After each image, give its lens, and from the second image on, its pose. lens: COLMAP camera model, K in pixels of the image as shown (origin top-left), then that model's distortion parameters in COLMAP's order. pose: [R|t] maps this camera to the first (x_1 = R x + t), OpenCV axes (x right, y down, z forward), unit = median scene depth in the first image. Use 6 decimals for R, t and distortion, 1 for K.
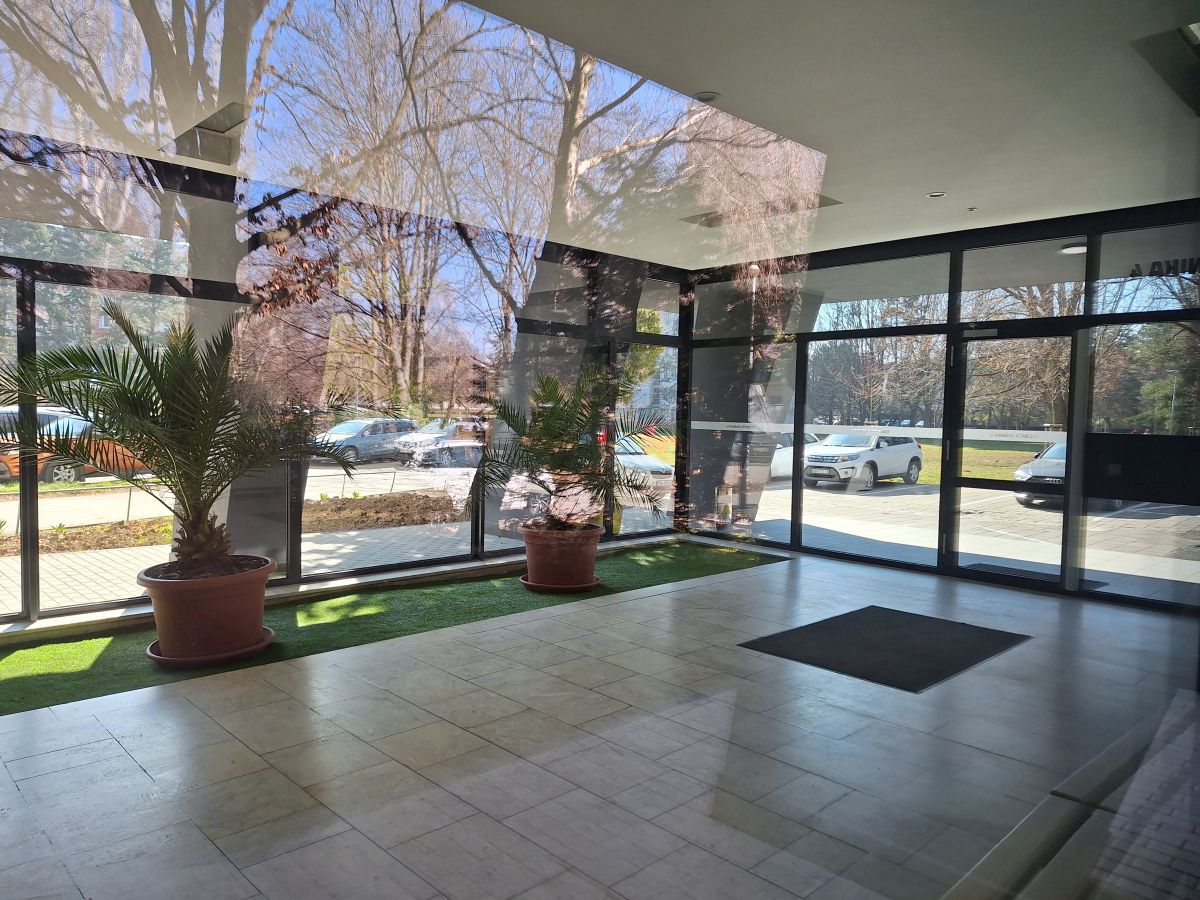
lens RADIAL K [[830.1, 0, 604.9], [0, 830.1, 453.5], [0, 0, 1]] dist [0.046015, -0.045002]
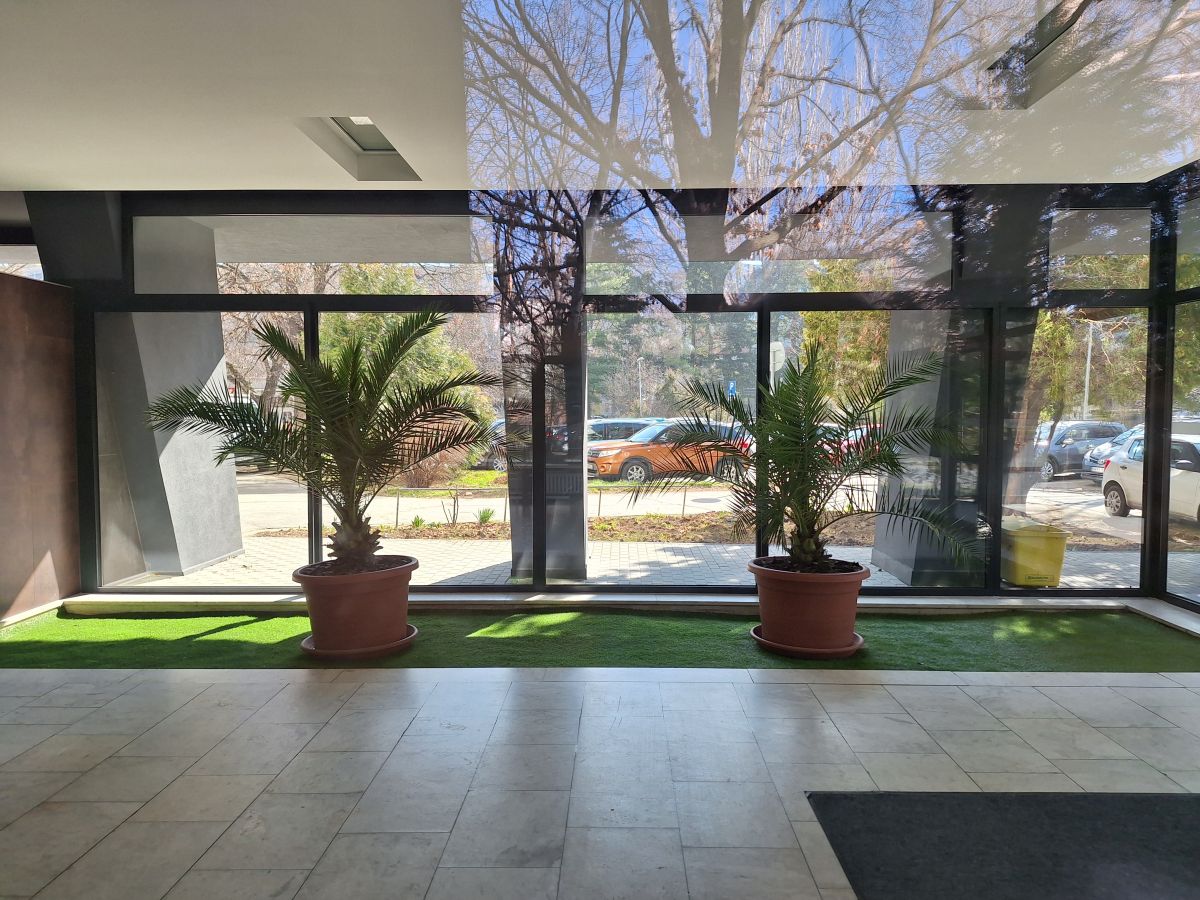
lens RADIAL K [[830.1, 0, 601.4], [0, 830.1, 446.2], [0, 0, 1]] dist [0.046015, -0.045002]
pose [[0.698272, 0.007778, -0.715791, 0.195872], [-0.015625, 0.999868, -0.004377, -0.007630], [0.715662, 0.014240, 0.698301, 0.183609]]
